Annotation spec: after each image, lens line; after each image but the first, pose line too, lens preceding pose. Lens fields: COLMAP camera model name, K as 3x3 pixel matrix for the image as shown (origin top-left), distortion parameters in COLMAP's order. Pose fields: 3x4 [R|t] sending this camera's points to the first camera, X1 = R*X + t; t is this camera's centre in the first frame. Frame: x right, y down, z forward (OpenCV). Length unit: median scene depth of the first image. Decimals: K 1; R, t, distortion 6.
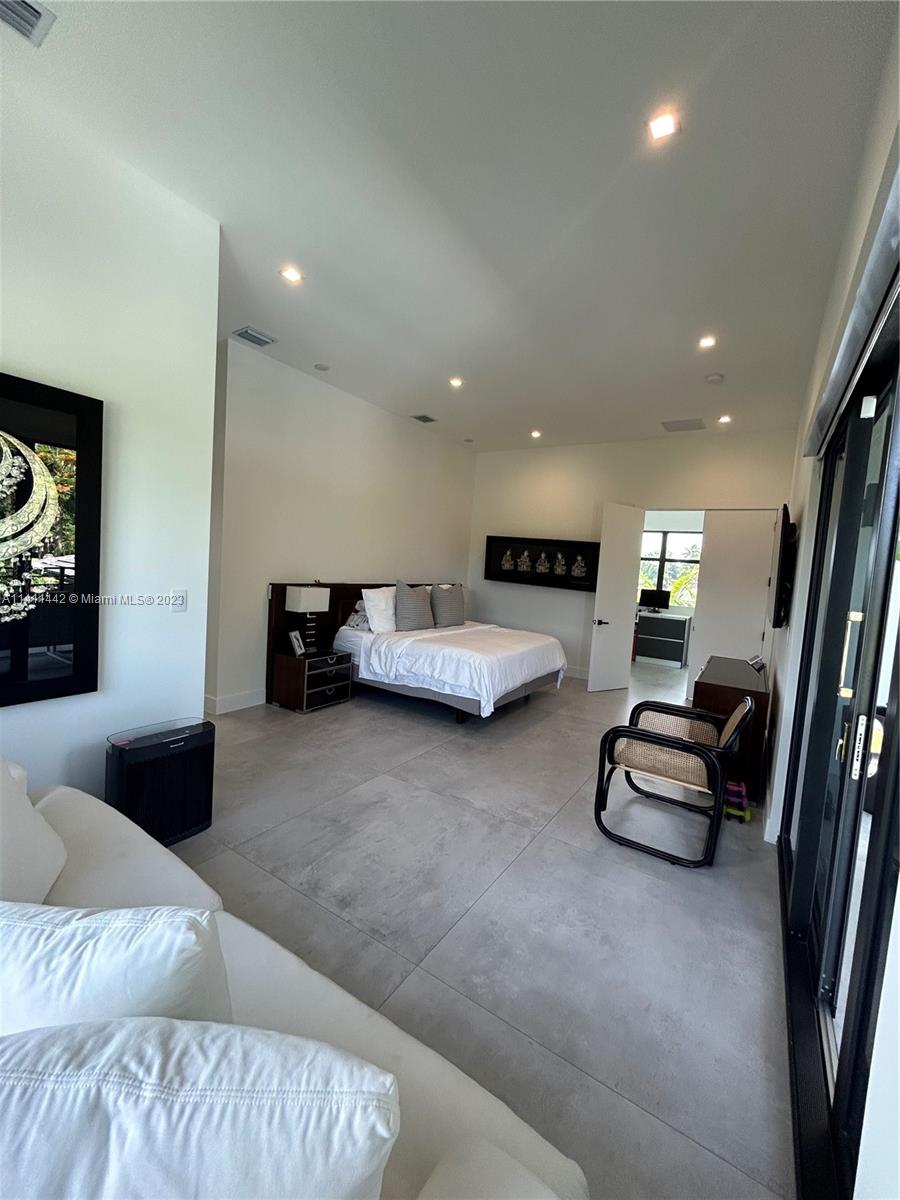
lens RADIAL K [[489.3, 0, 444.8], [0, 489.3, 597.0], [0, 0, 1]] dist [-0.004679, 0.003116]
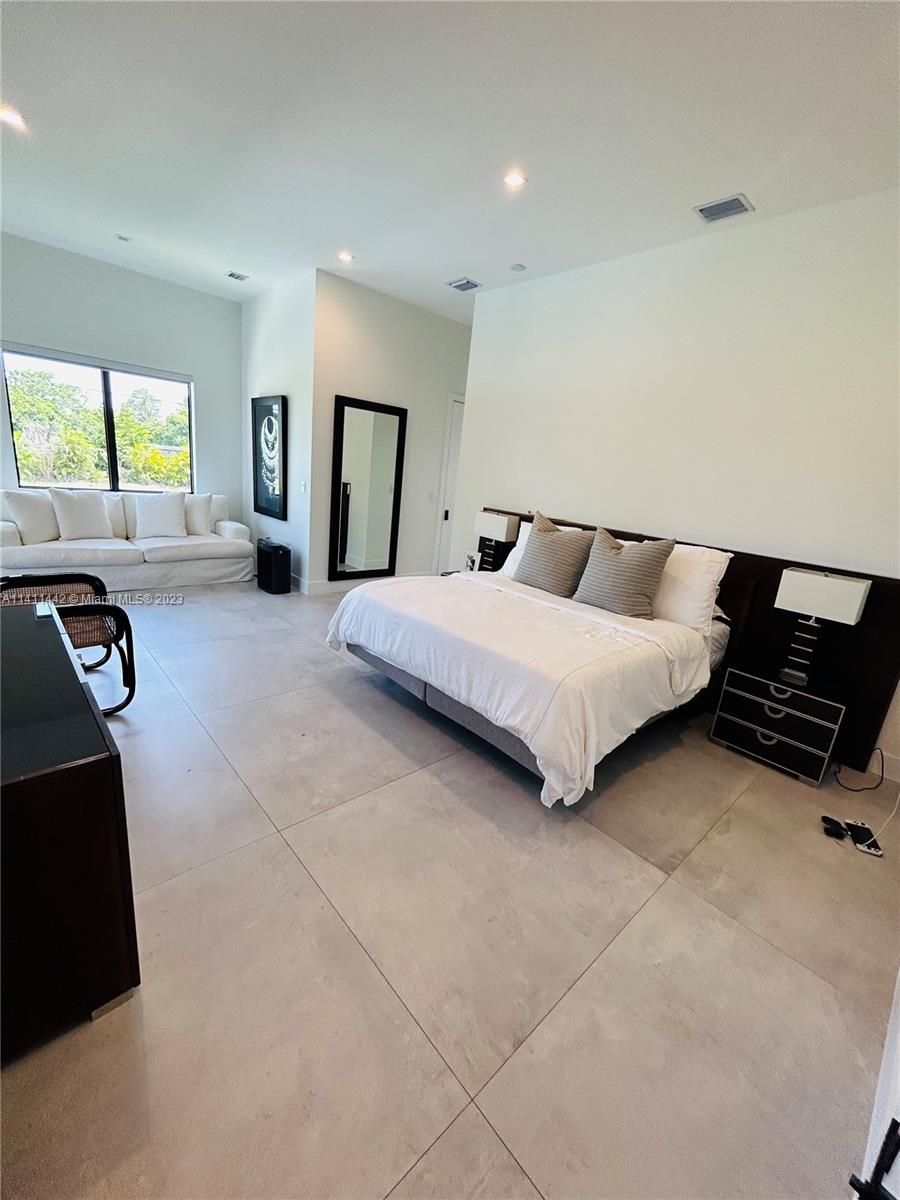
lens RADIAL K [[489.3, 0, 445.5], [0, 489.3, 602.8], [0, 0, 1]] dist [-0.004679, 0.003116]
pose [[-0.244281, 0.149313, -0.958140, 0.636200], [-0.199332, 0.959242, 0.200305, -0.023864], [0.948996, 0.239918, -0.204561, 1.039075]]
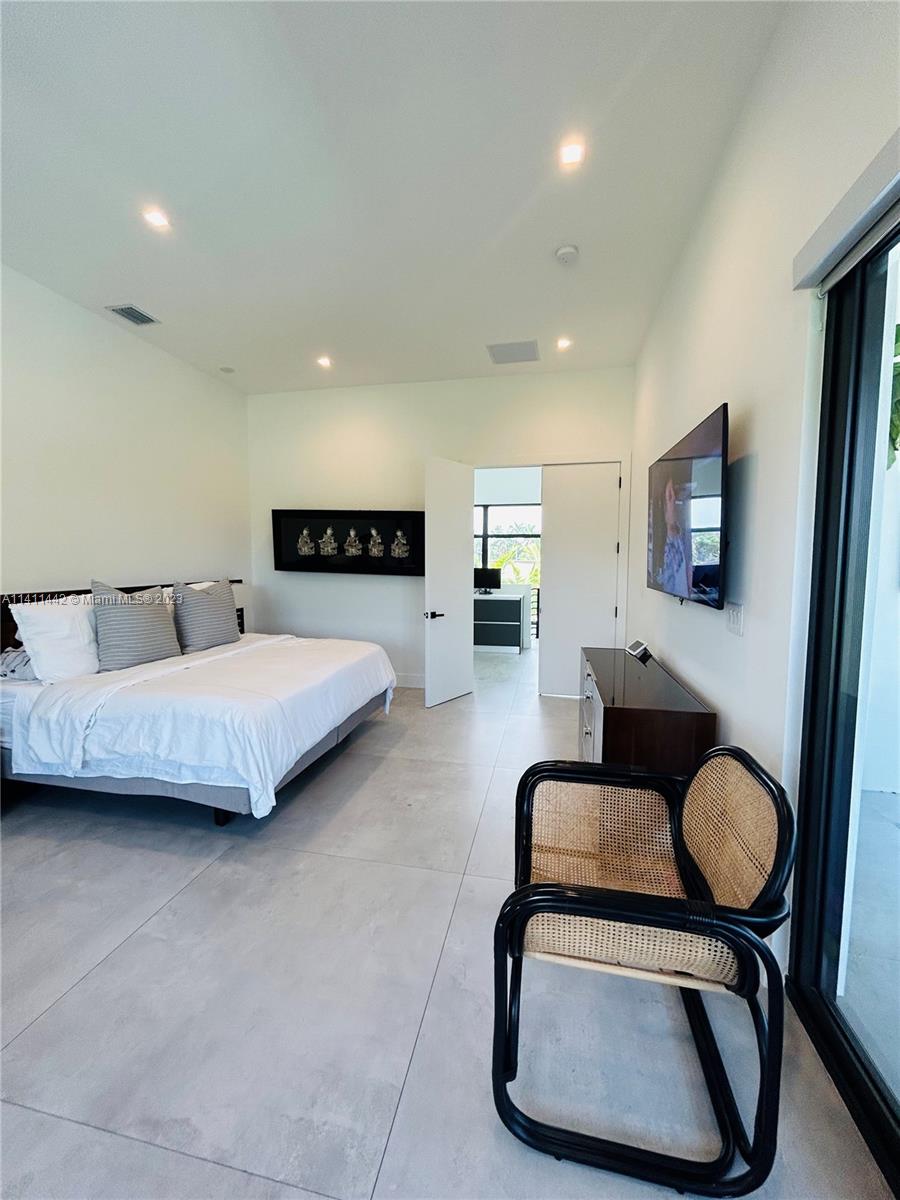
lens RADIAL K [[489.3, 0, 449.5], [0, 489.3, 594.8], [0, 0, 1]] dist [-0.004679, 0.003116]
pose [[0.929993, -0.092883, 0.355647, 0.084310], [0.086884, 0.995677, 0.032839, -0.002320], [-0.357160, 0.000360, 0.934043, 0.323168]]
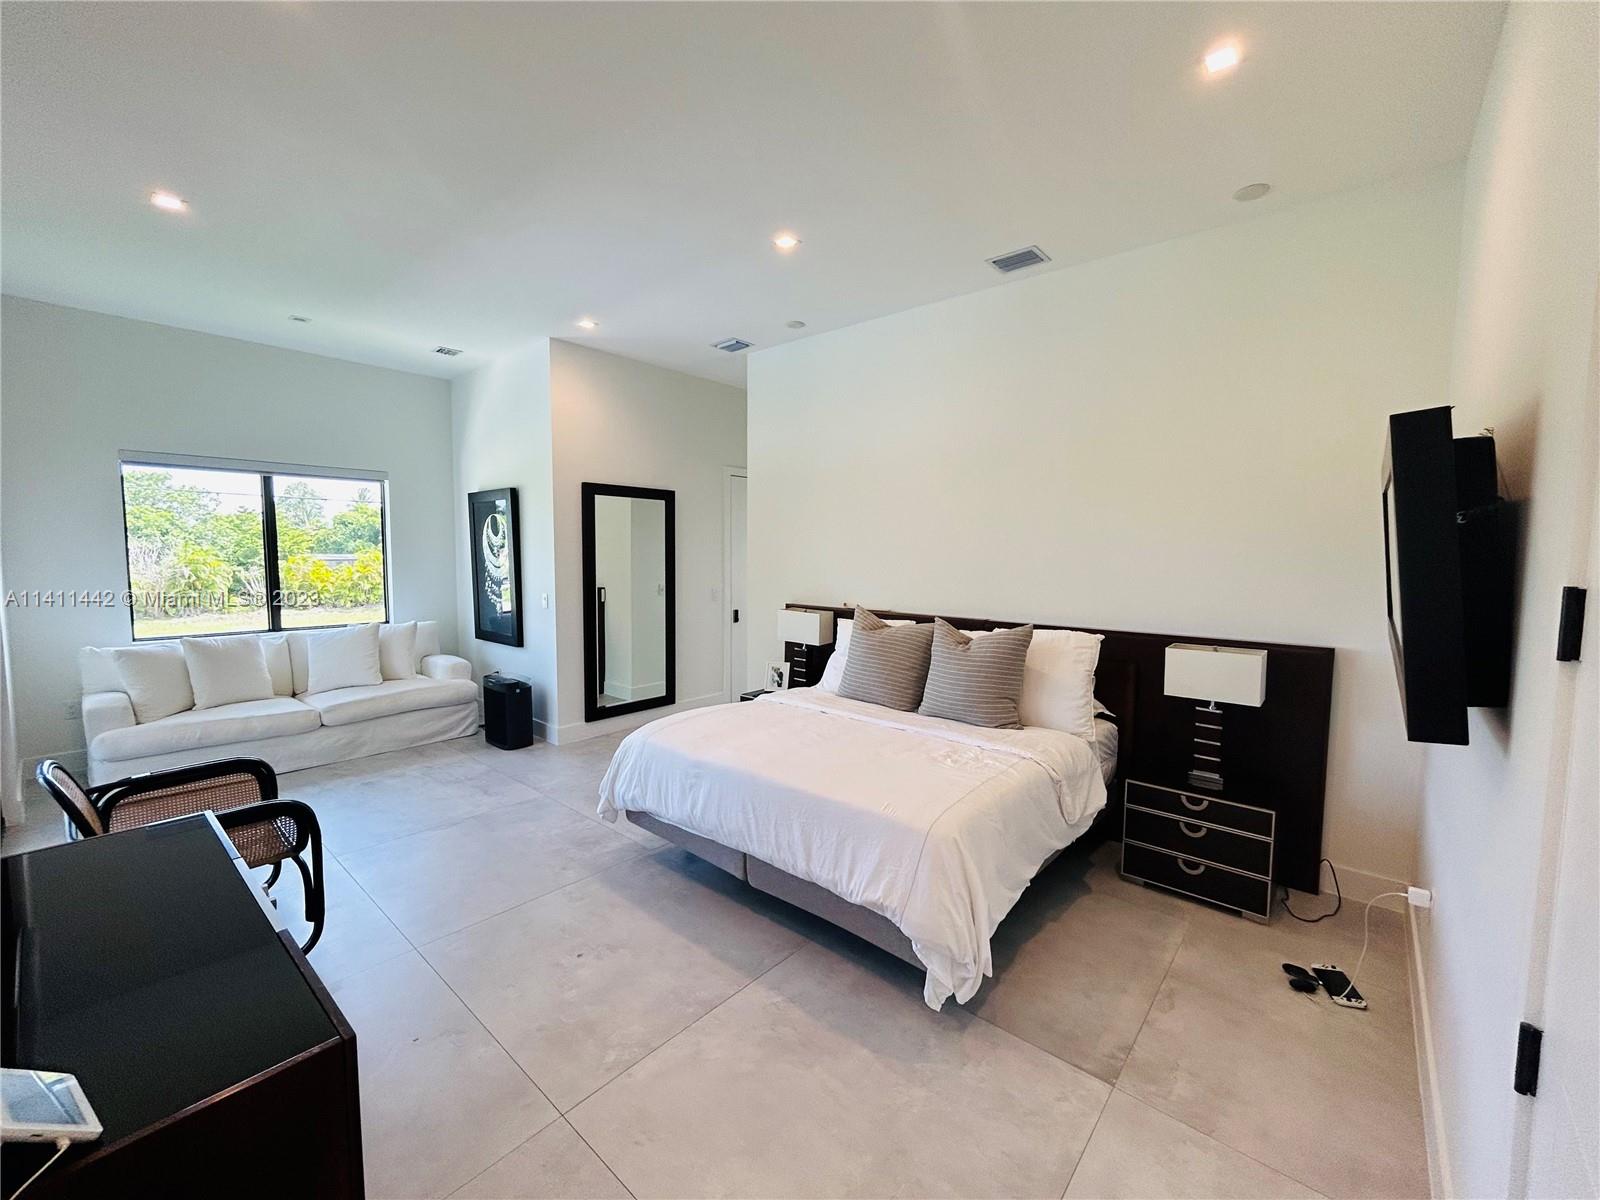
lens RADIAL K [[652.4, 0, 794.9], [0, 652.4, 606.5], [0, 0, 1]] dist [-0.004679, 0.003116]
pose [[-0.142698, -0.003327, -0.989761, 0.653761], [-0.102923, 0.994623, 0.011496, -0.035346], [0.984400, 0.103509, -0.142273, 1.023957]]
